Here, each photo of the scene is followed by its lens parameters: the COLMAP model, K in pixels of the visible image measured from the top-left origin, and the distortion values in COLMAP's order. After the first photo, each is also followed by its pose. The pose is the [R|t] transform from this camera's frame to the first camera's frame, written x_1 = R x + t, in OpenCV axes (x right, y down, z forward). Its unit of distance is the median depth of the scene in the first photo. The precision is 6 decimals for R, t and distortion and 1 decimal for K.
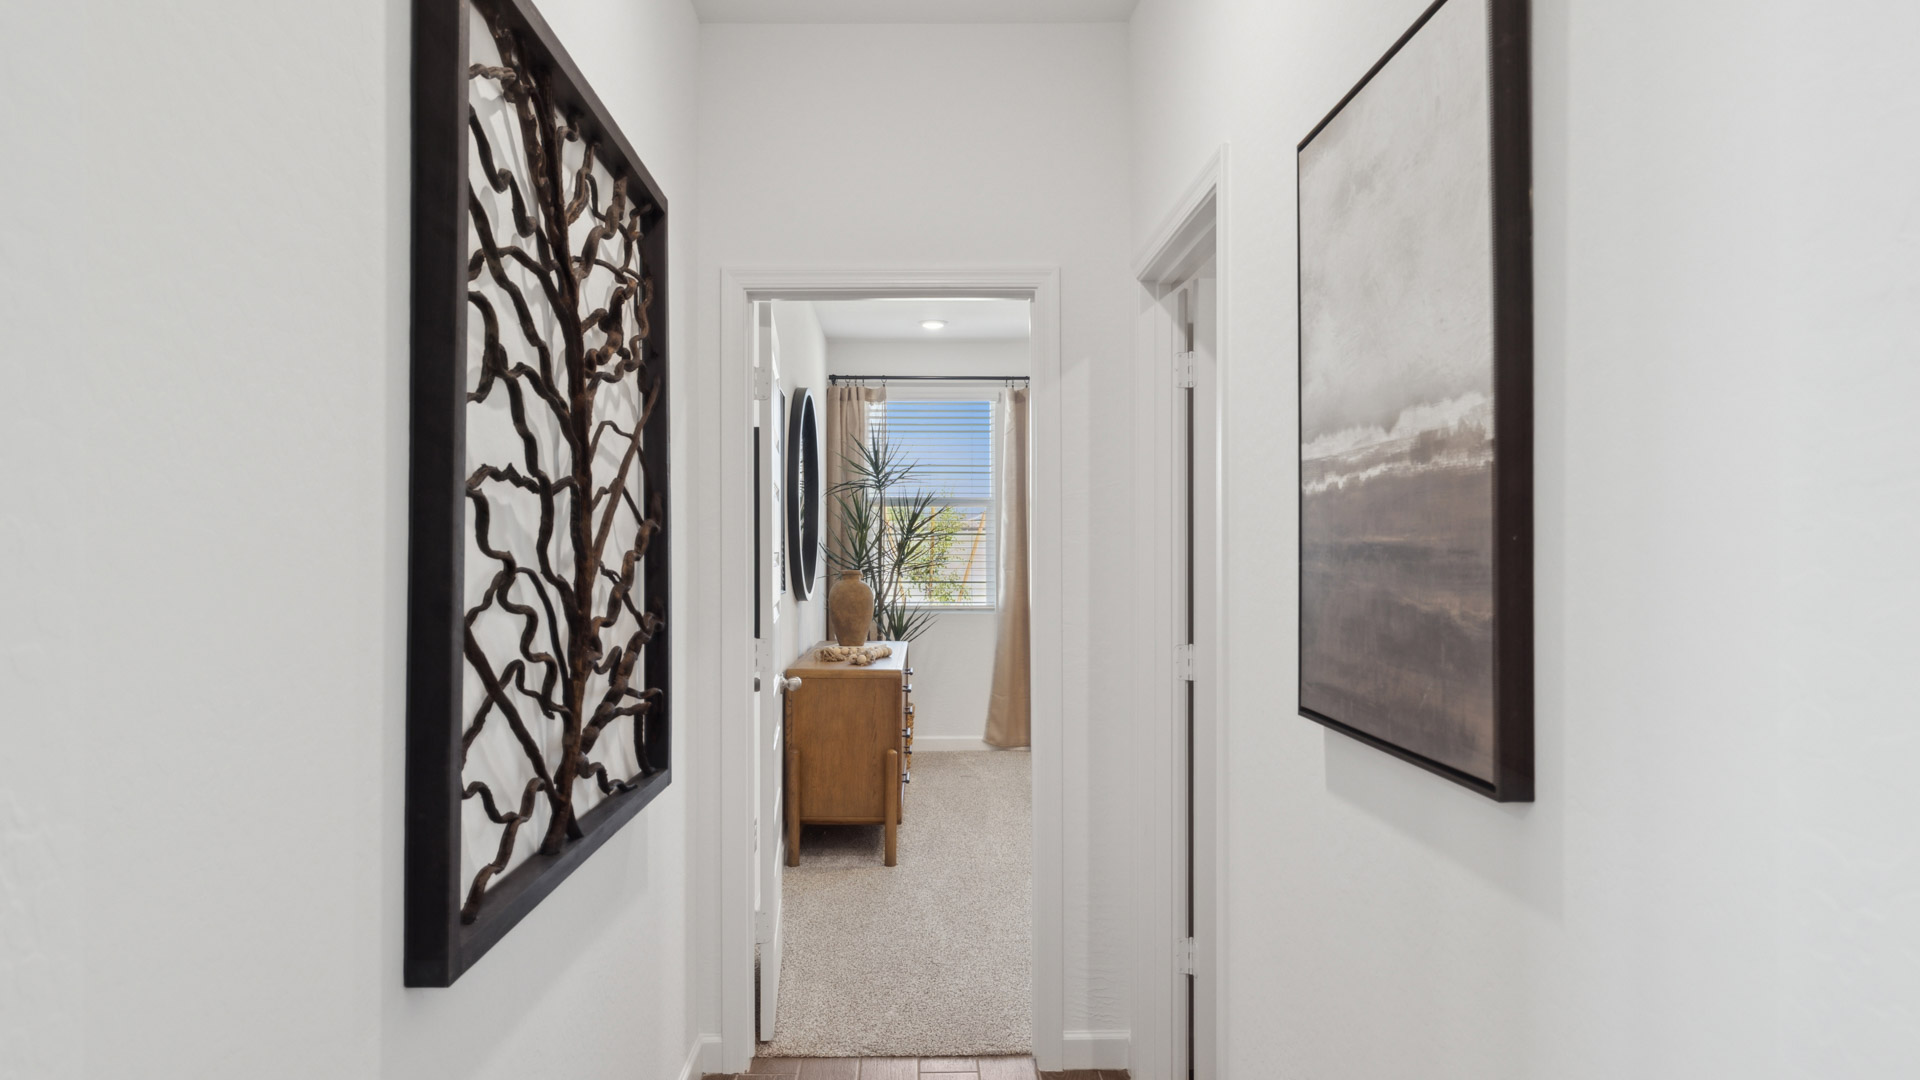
lens RADIAL K [[1187.4, 0, 958.7], [0, 1187.4, 556.7], [0, 0, 1]] dist [-0.000663, 0.001651]
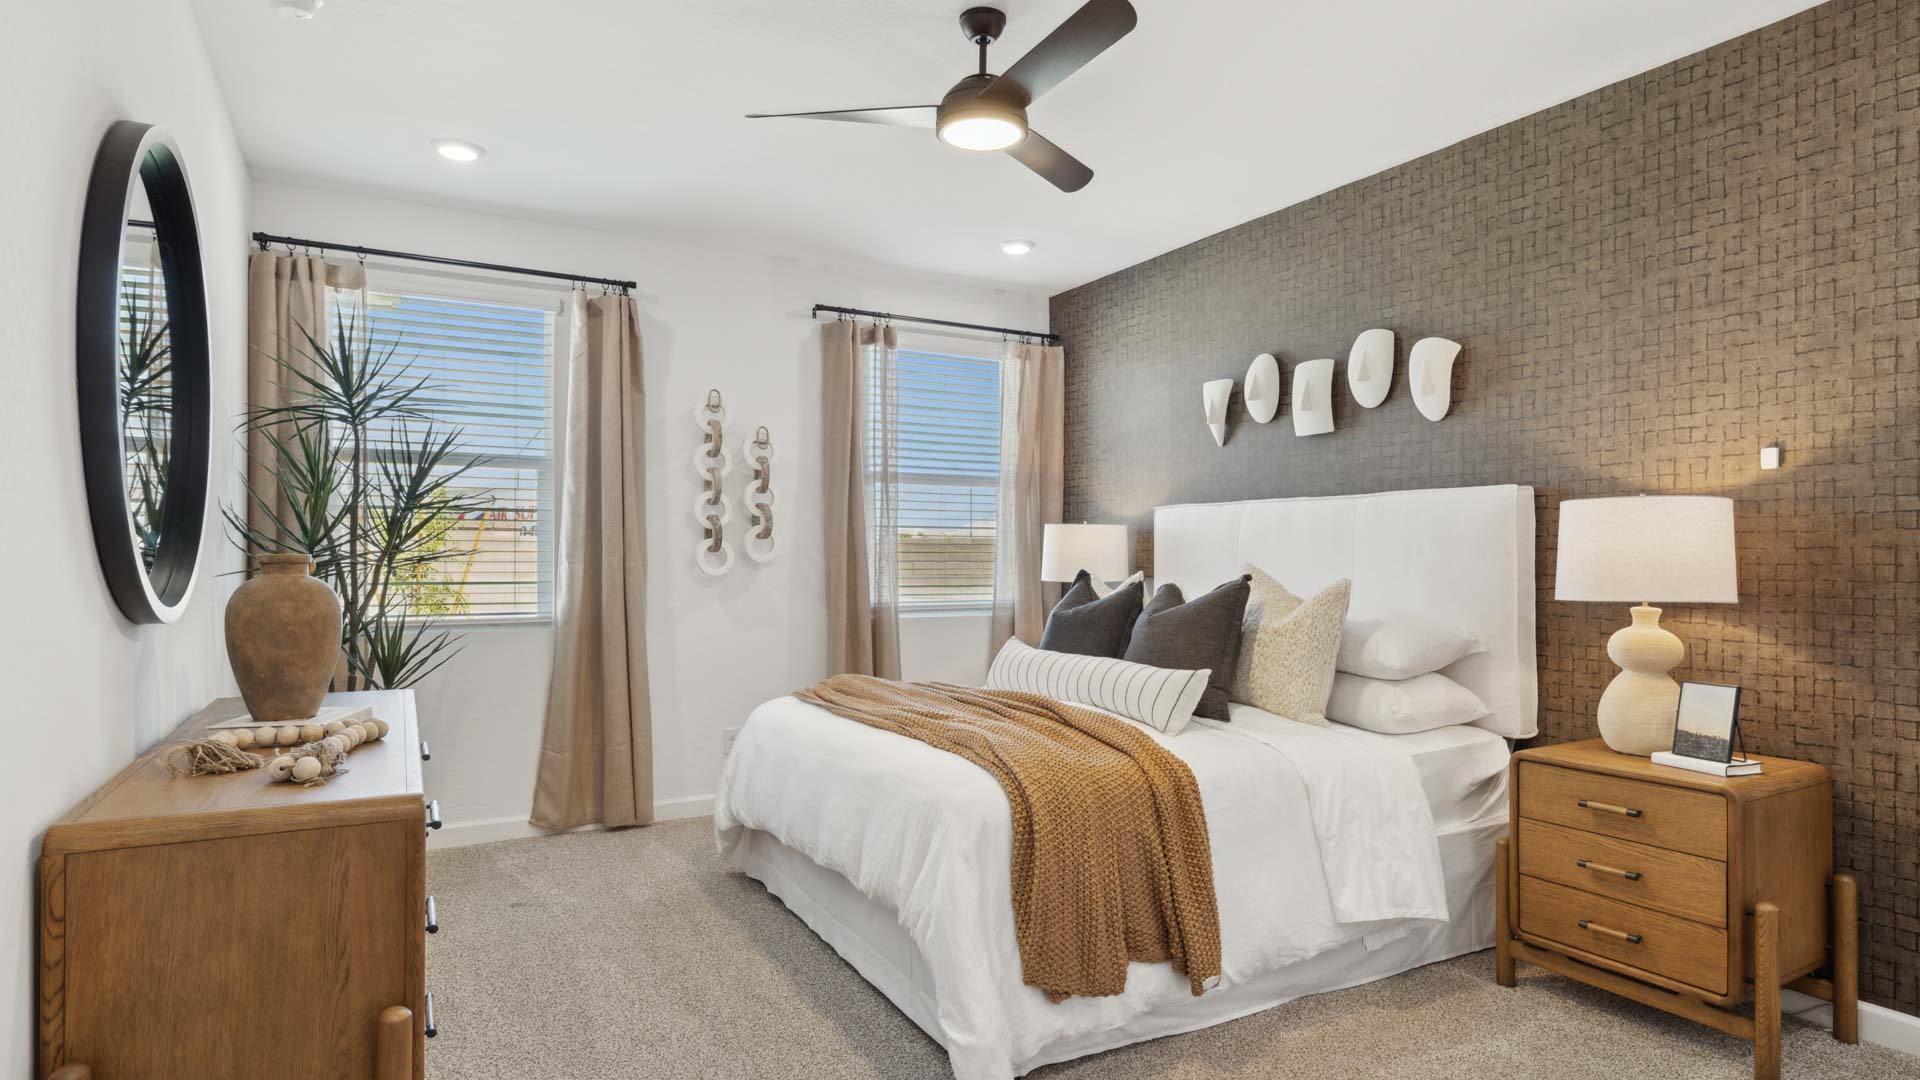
lens RADIAL K [[1057.8, 0, 959.2], [0, 1057.8, 565.9], [0, 0, 1]] dist [0.003423, 0.002012]
pose [[0.896783, 0.004100, 0.442452, -0.029757], [-0.003809, 0.999992, -0.001546, 0.012433], [-0.442455, -0.000299, 0.896791, 0.404269]]
